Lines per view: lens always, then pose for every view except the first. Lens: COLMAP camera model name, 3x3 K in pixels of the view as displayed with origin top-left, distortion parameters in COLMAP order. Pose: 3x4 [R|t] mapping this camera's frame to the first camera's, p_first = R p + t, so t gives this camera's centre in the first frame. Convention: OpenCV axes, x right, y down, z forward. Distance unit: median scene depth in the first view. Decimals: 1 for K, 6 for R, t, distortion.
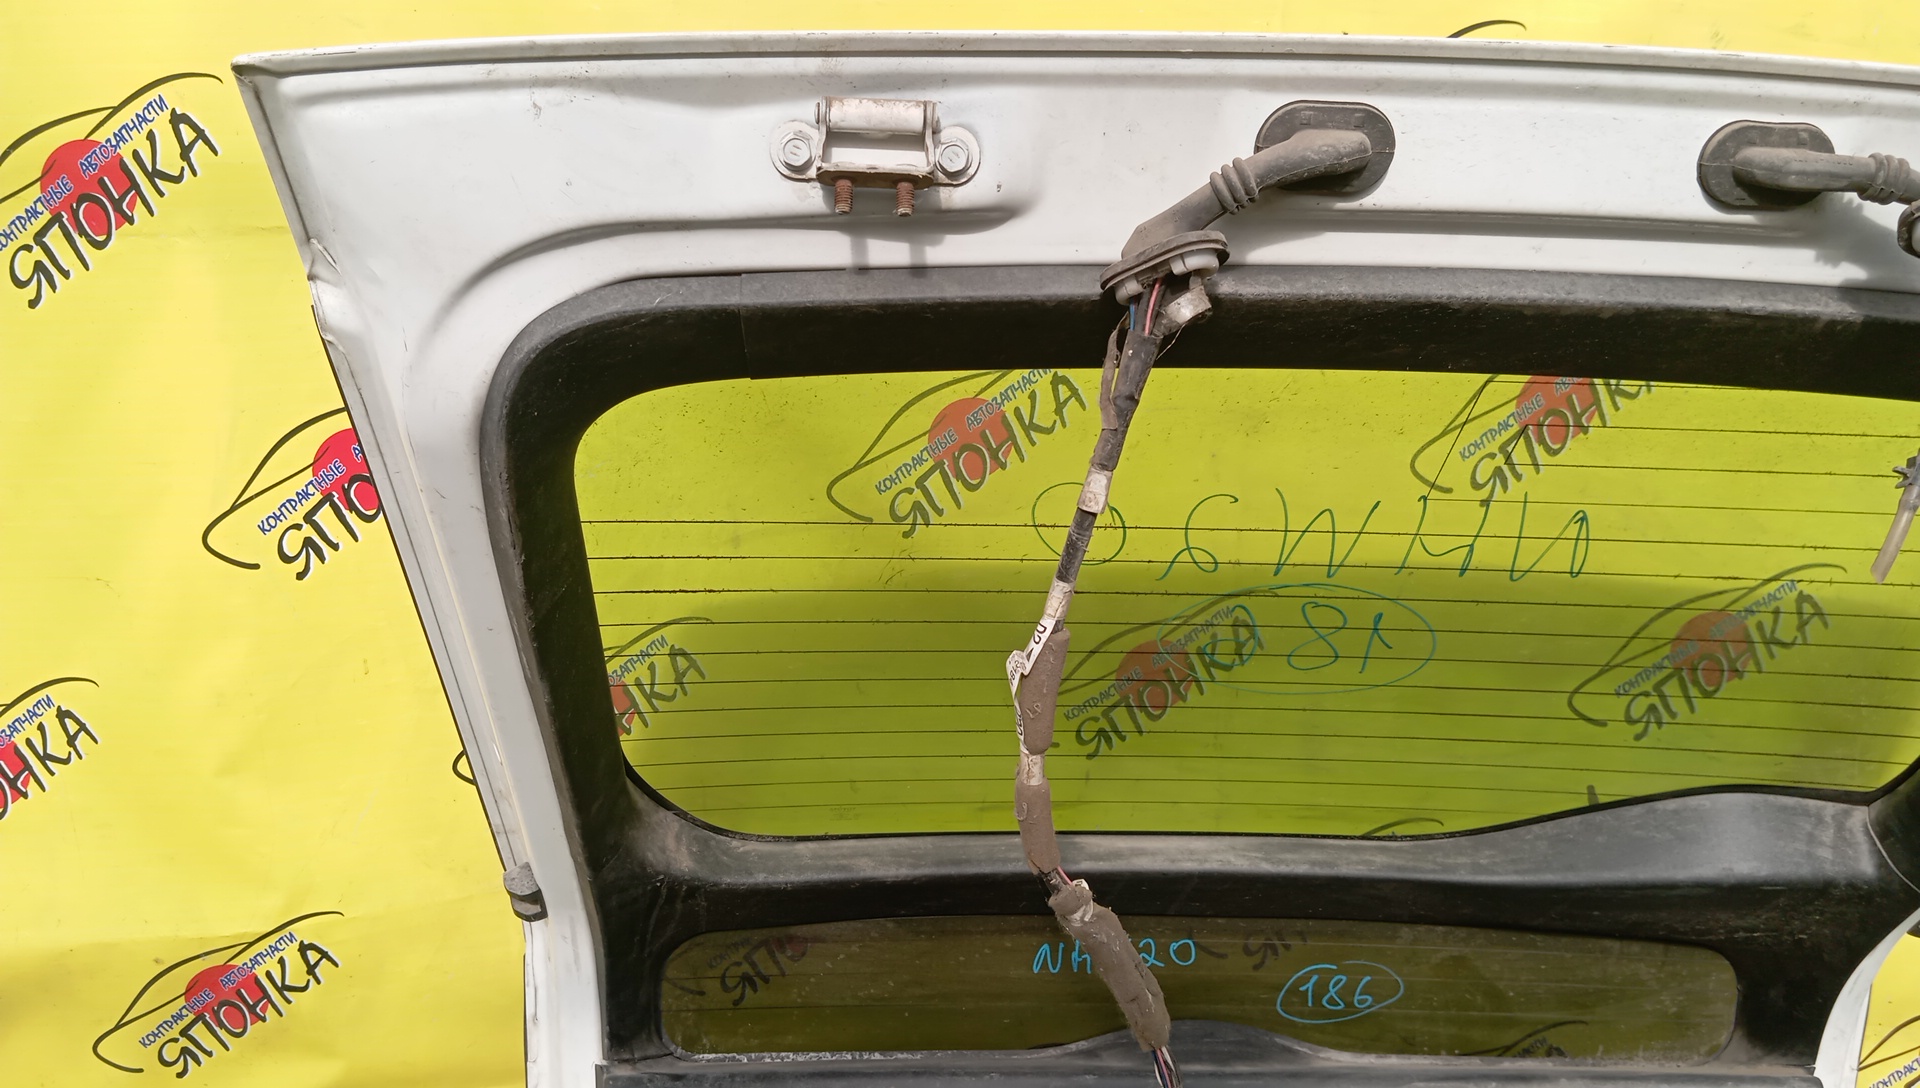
lens RADIAL K [[1561.6, 0, 954.9], [0, 1561.6, 552.9], [0, 0, 1]] dist [0.073578, -0.154505]
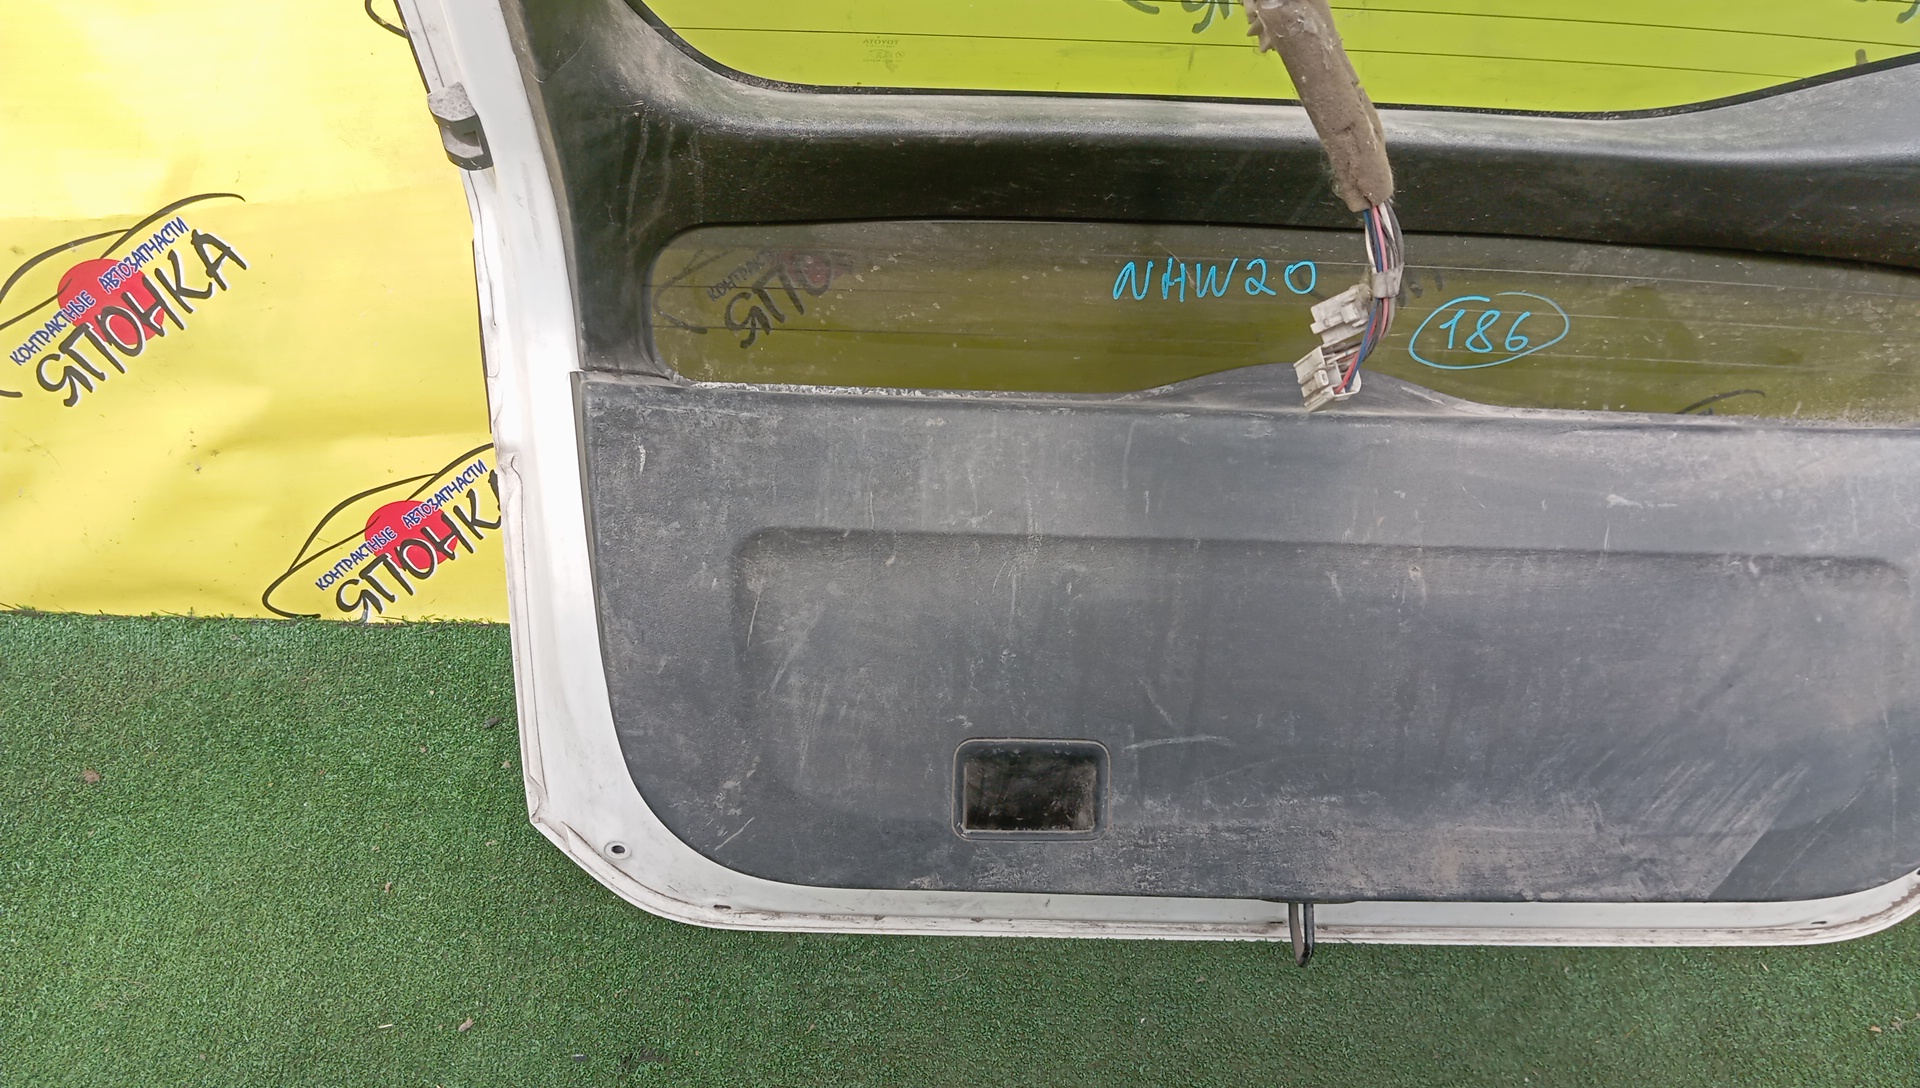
lens RADIAL K [[1561.6, 0, 957.6], [0, 1561.6, 539.9], [0, 0, 1]] dist [0.073578, -0.154505]
pose [[0.999794, 0.020117, 0.002508, -0.031980], [-0.020020, 0.960267, 0.278363, 0.179392], [0.003191, -0.278356, 0.960473, 0.211197]]
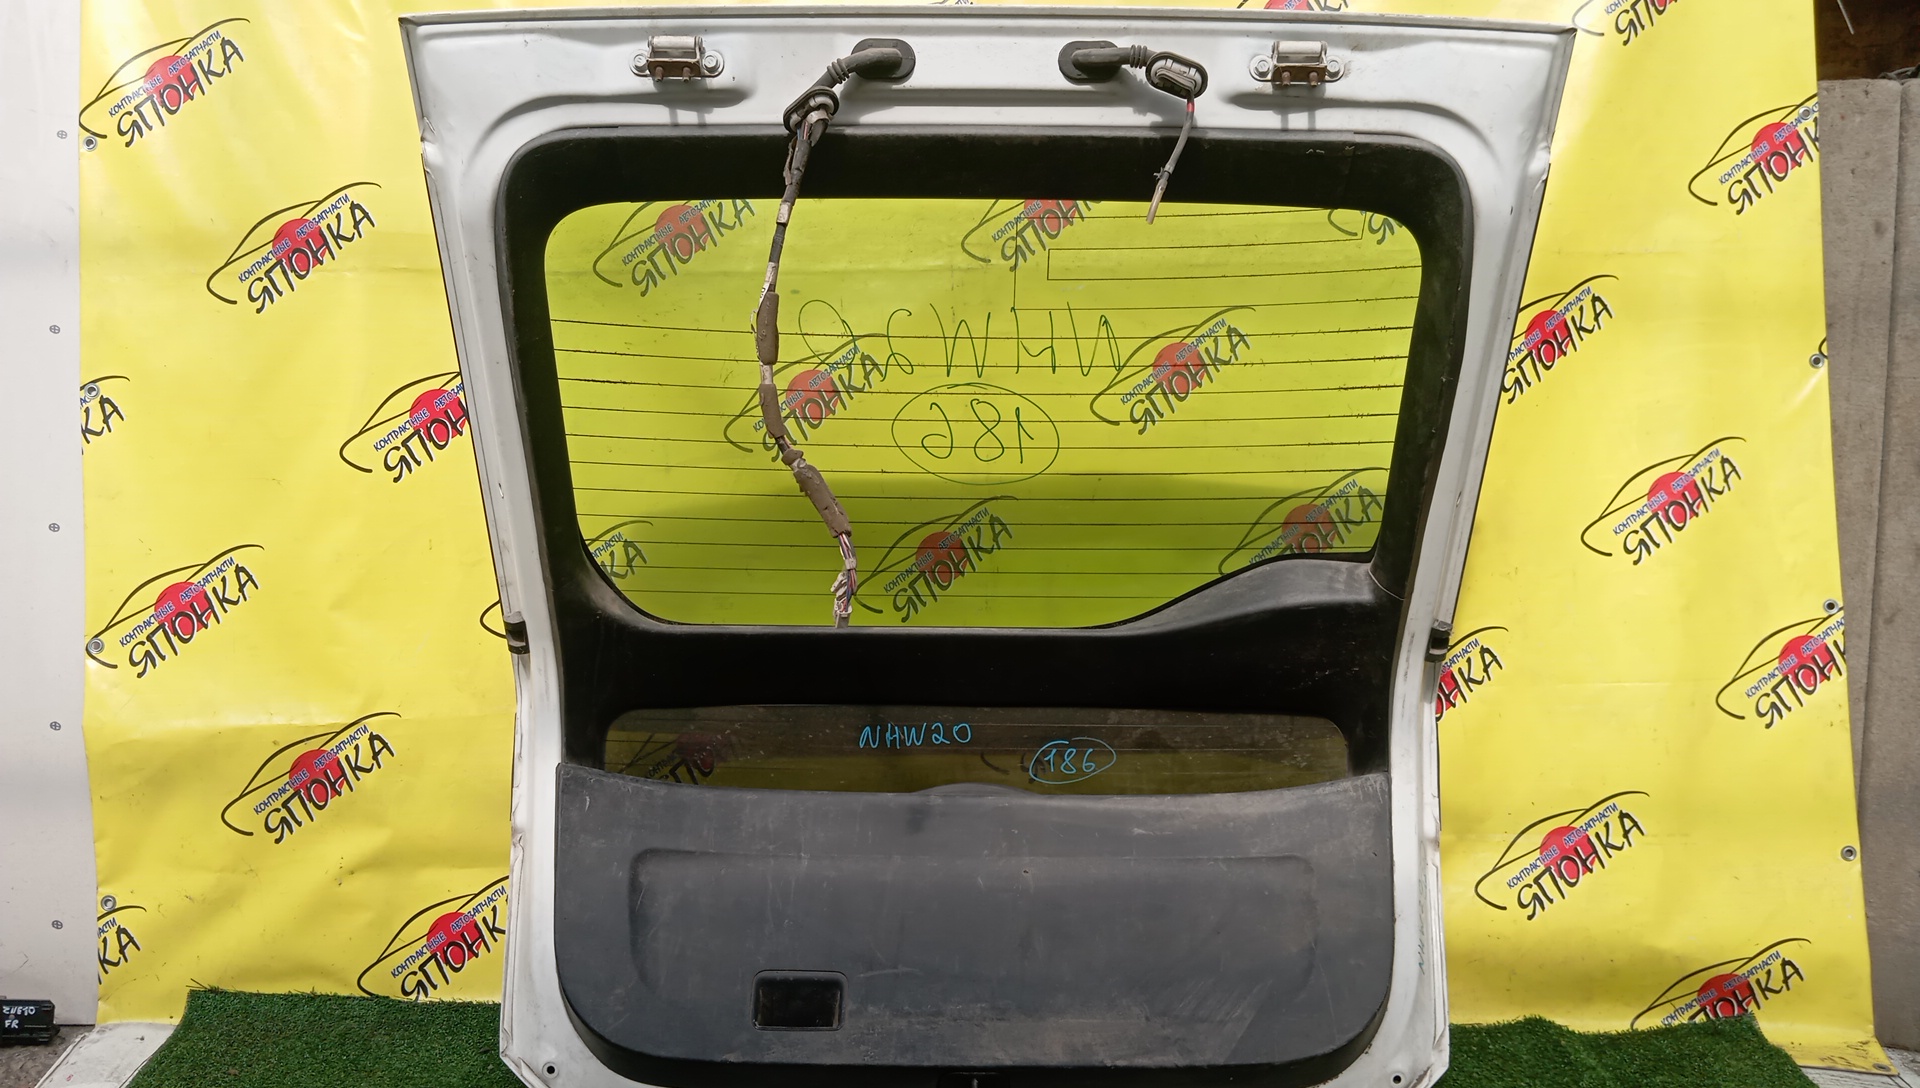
lens RADIAL K [[1561.6, 0, 958.1], [0, 1561.6, 558.6], [0, 0, 1]] dist [0.073578, -0.154505]
pose [[0.998334, -0.034144, -0.046517, 0.235490], [0.017317, 0.946267, -0.322923, 0.626032], [0.055044, 0.321579, 0.945281, -0.474119]]
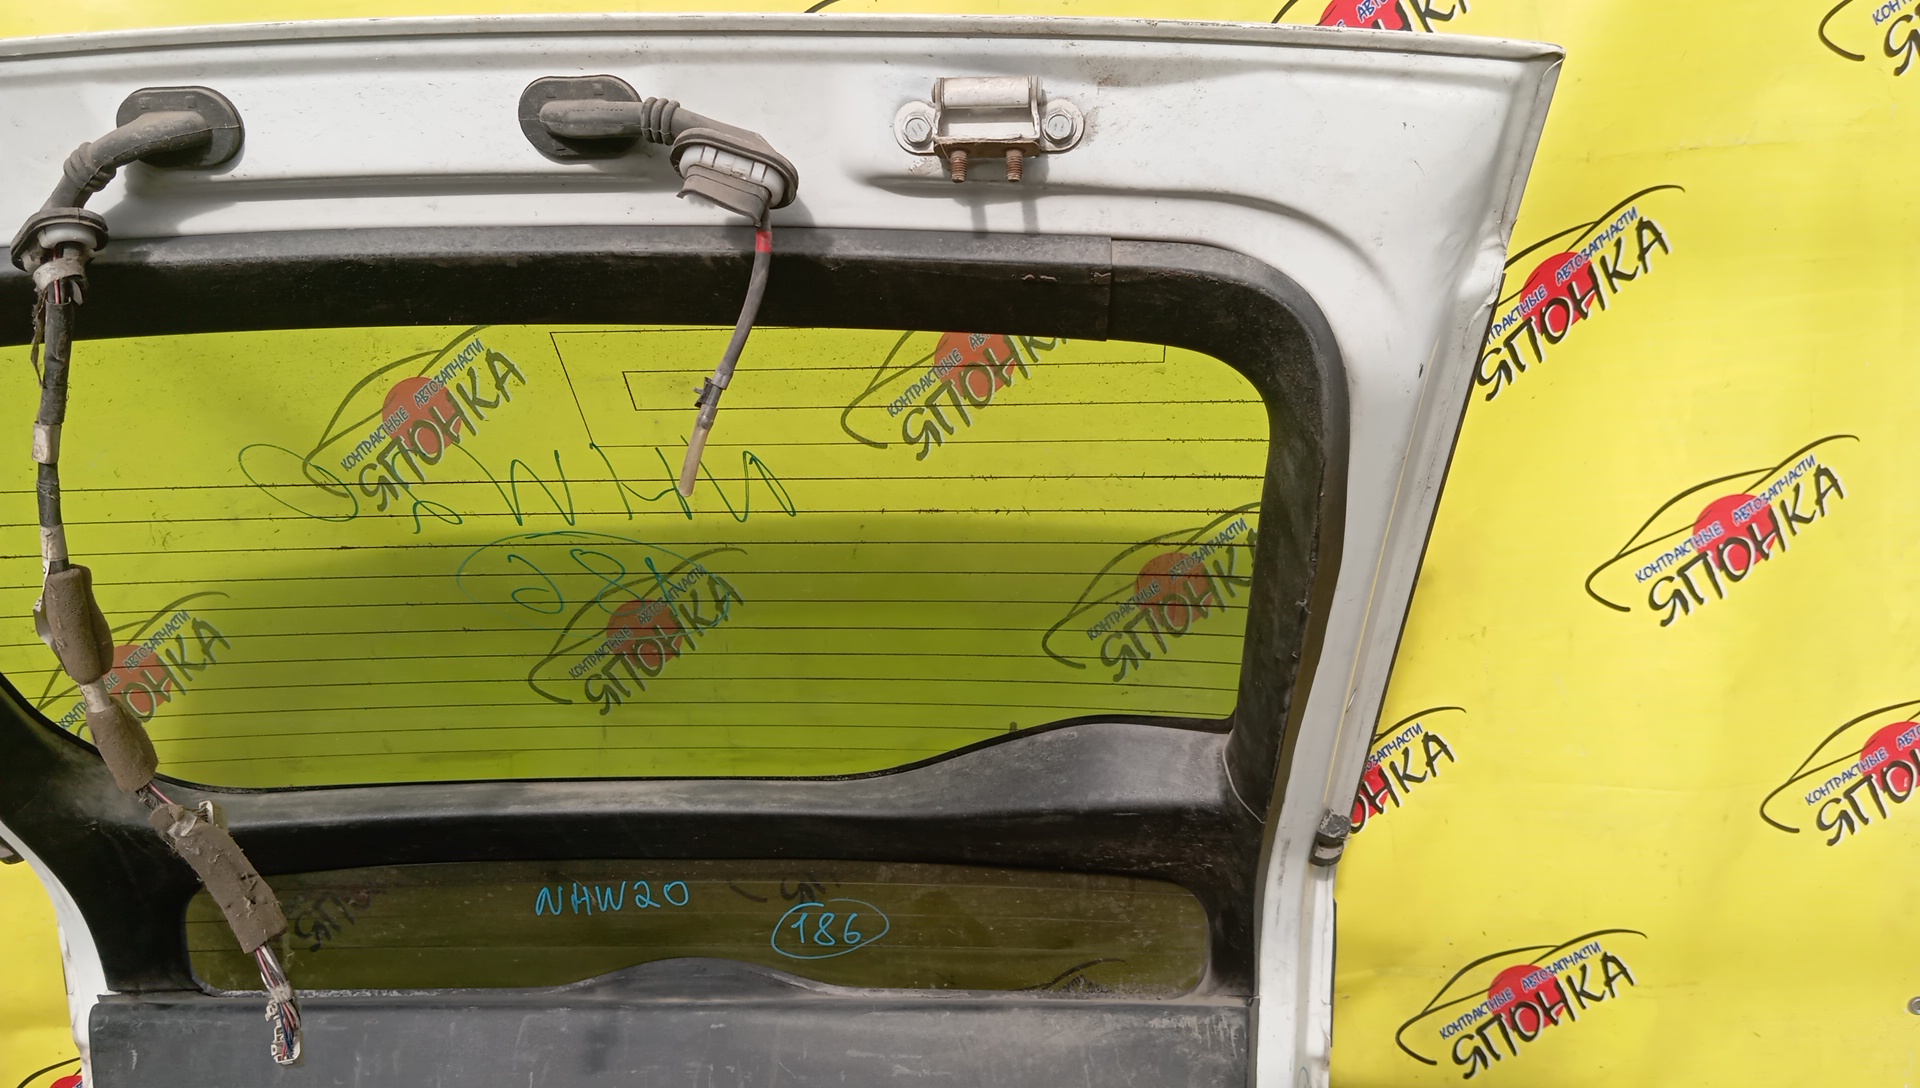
lens RADIAL K [[1561.6, 0, 958.4], [0, 1561.6, 550.2], [0, 0, 1]] dist [0.073578, -0.154505]
pose [[0.992569, -0.037041, -0.115908, 0.507936], [0.037056, 0.999311, -0.002030, 0.036507], [0.115904, -0.002280, 0.993258, -0.026266]]
